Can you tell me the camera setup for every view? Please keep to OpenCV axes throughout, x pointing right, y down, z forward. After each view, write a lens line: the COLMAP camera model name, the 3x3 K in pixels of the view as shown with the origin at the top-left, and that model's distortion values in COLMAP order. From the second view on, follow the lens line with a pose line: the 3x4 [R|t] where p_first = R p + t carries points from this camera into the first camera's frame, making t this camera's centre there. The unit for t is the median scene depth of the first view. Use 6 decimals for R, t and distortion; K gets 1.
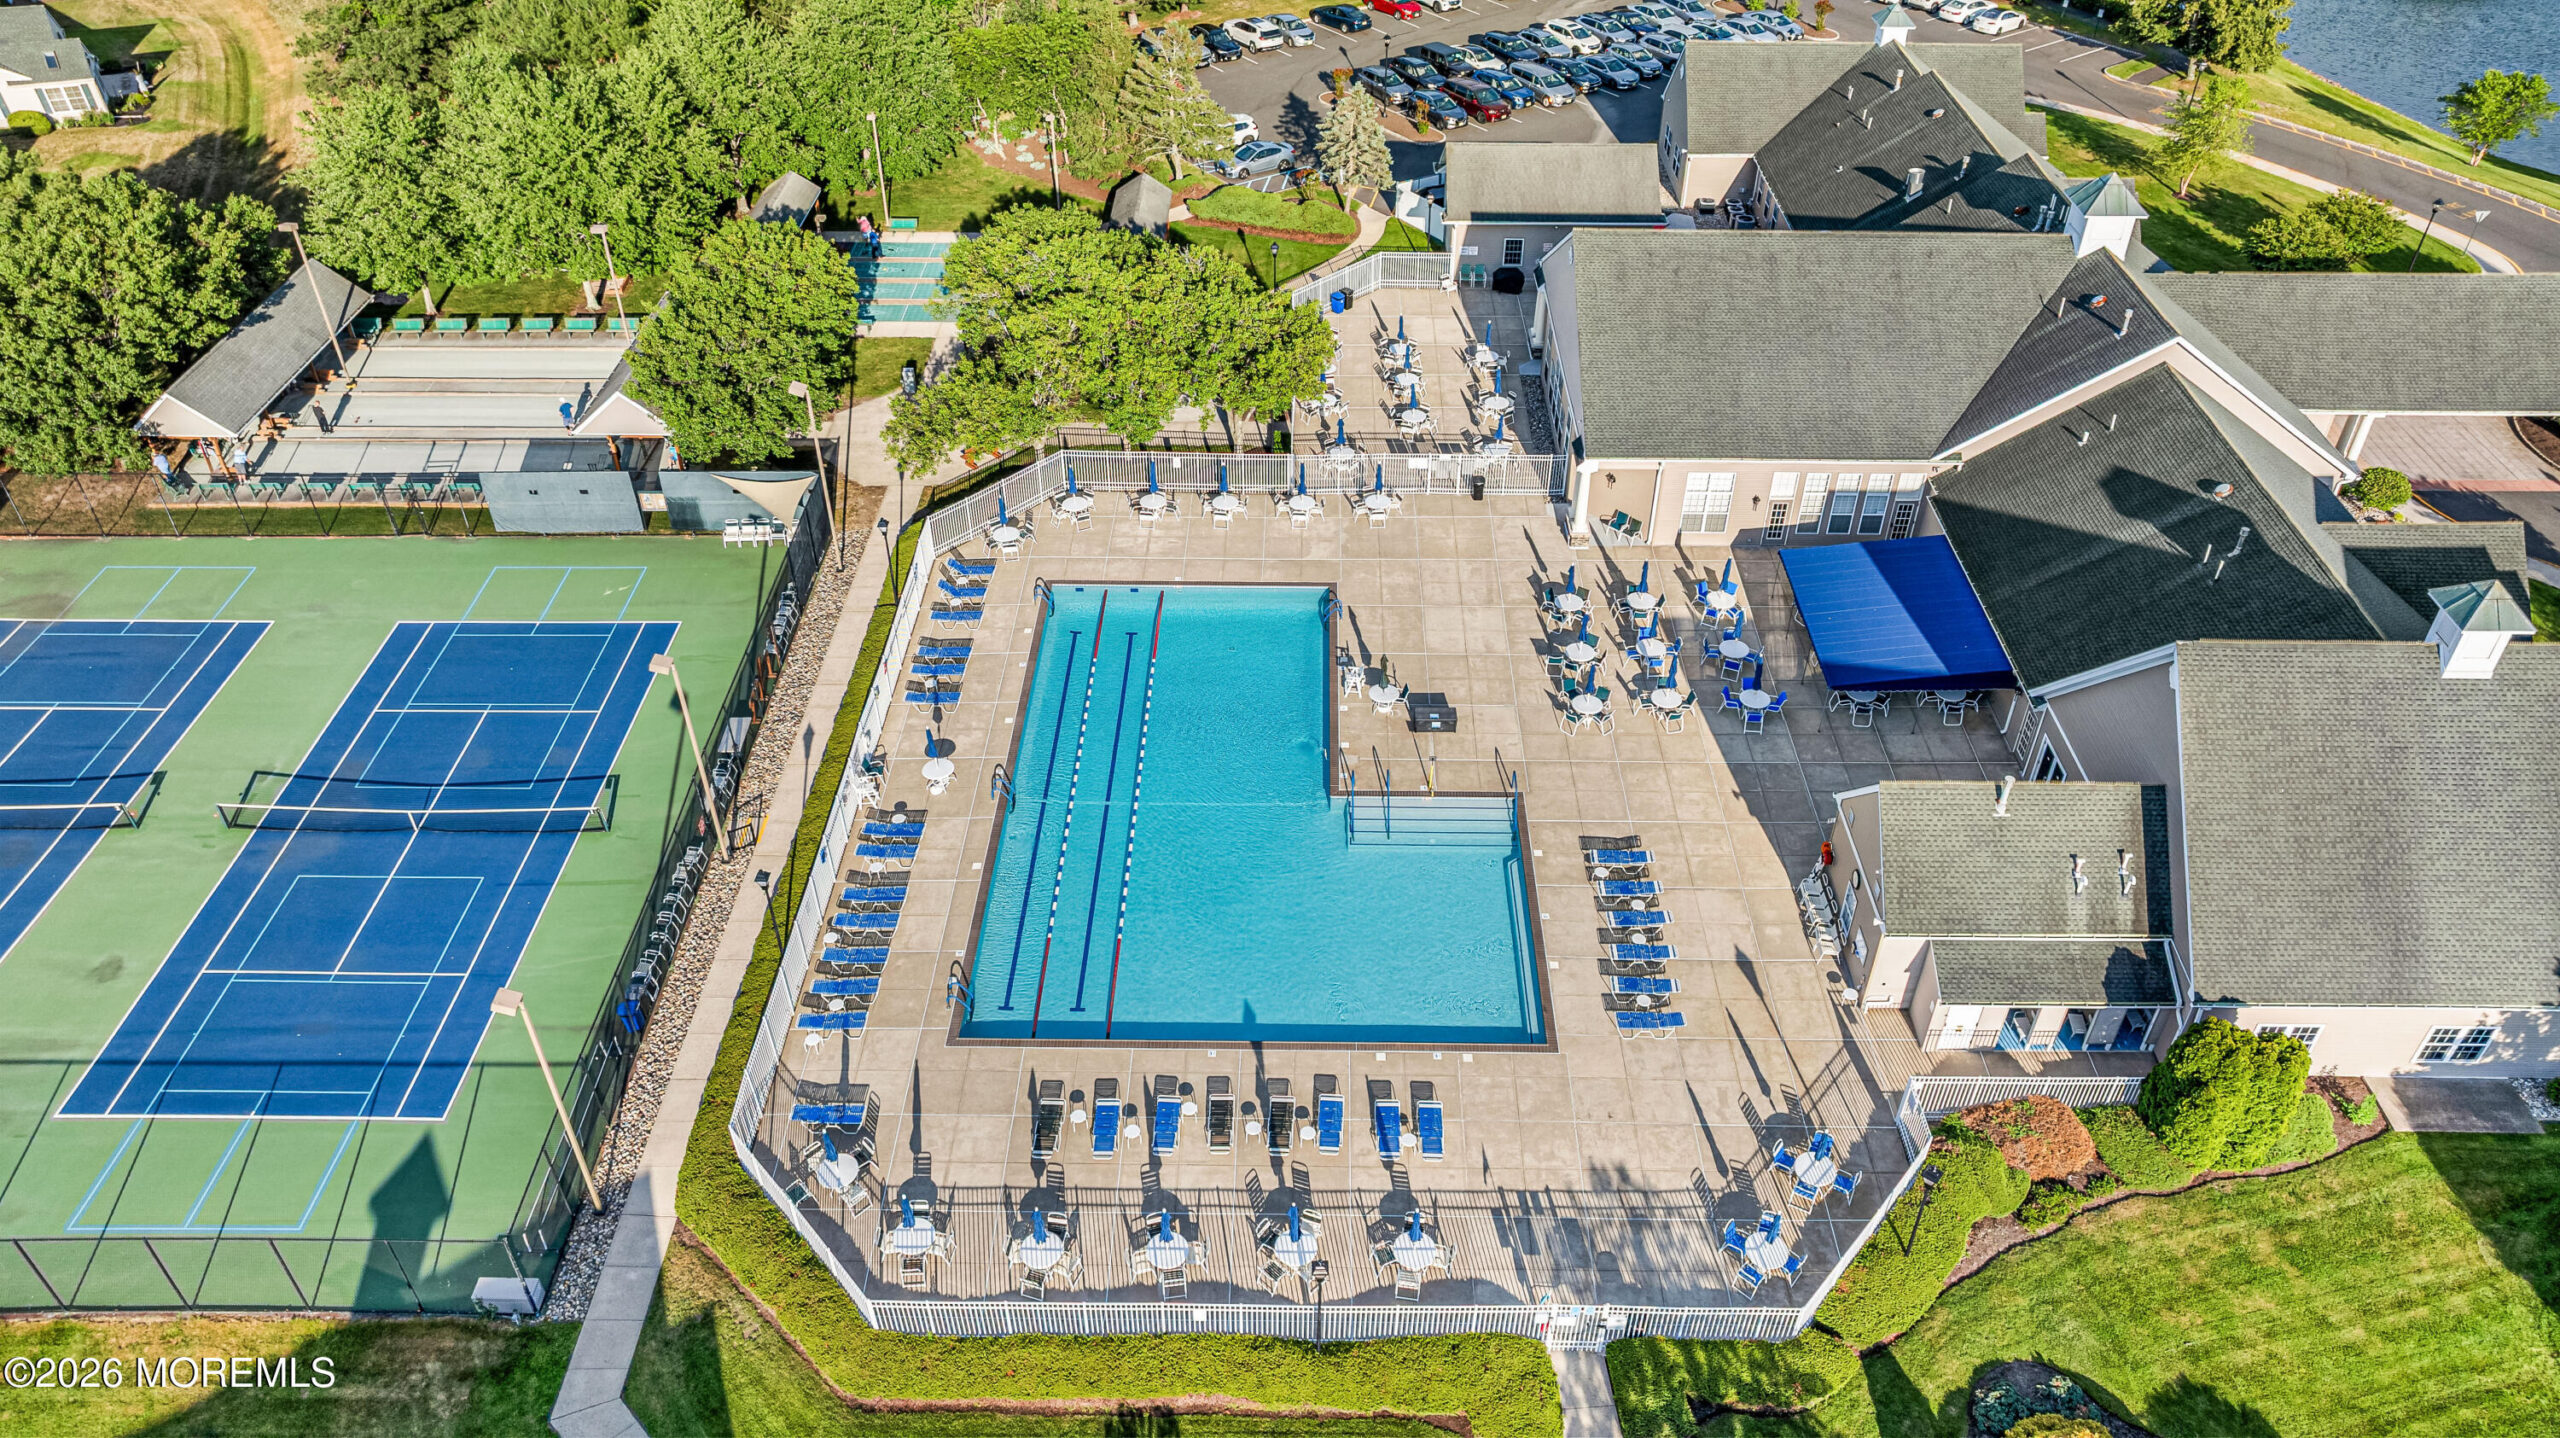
lens RADIAL K [[1815.4, 0, 1282.2], [0, 1815.4, 717.3], [0, 0, 1]] dist [-0.012191, 0.001081]
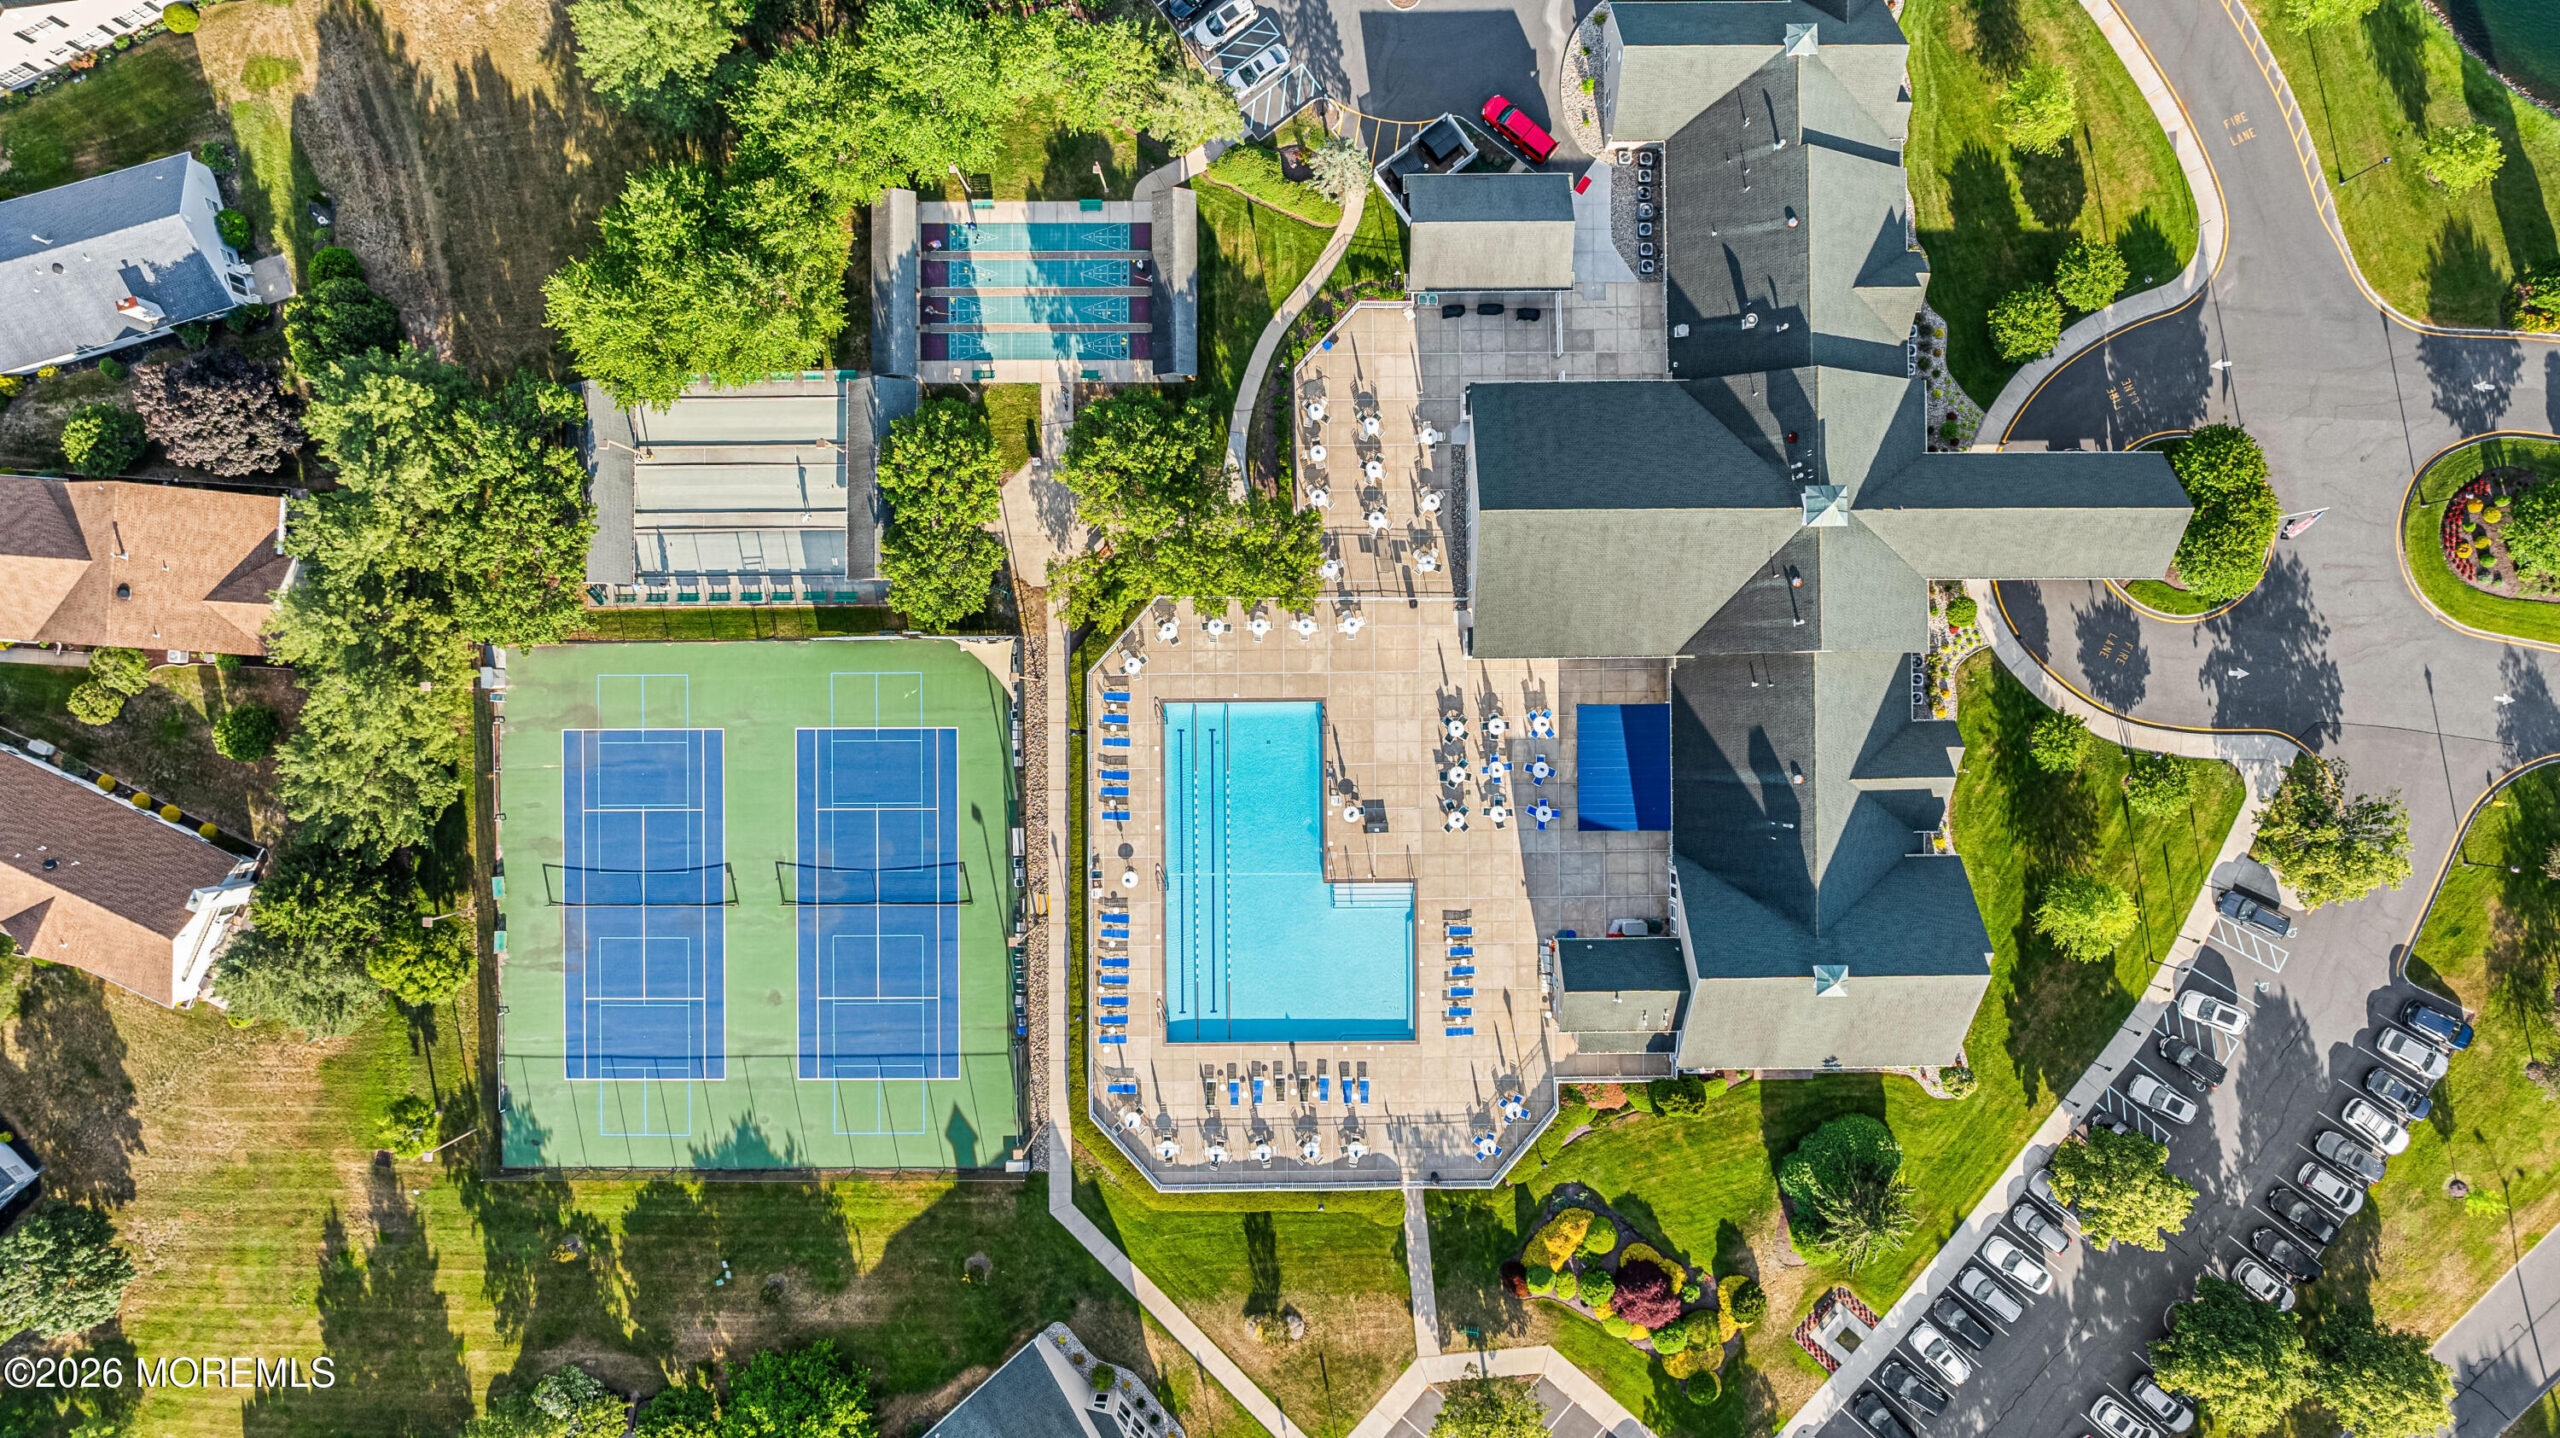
lens RADIAL K [[1815.4, 0, 1282.9], [0, 1815.4, 716.6], [0, 0, 1]] dist [-0.012191, 0.001081]
pose [[0.999703, -0.024306, -0.001515, -0.013403], [0.016073, 0.611781, 0.790864, -1.971460], [-0.018296, -0.790654, 0.611990, -0.112885]]
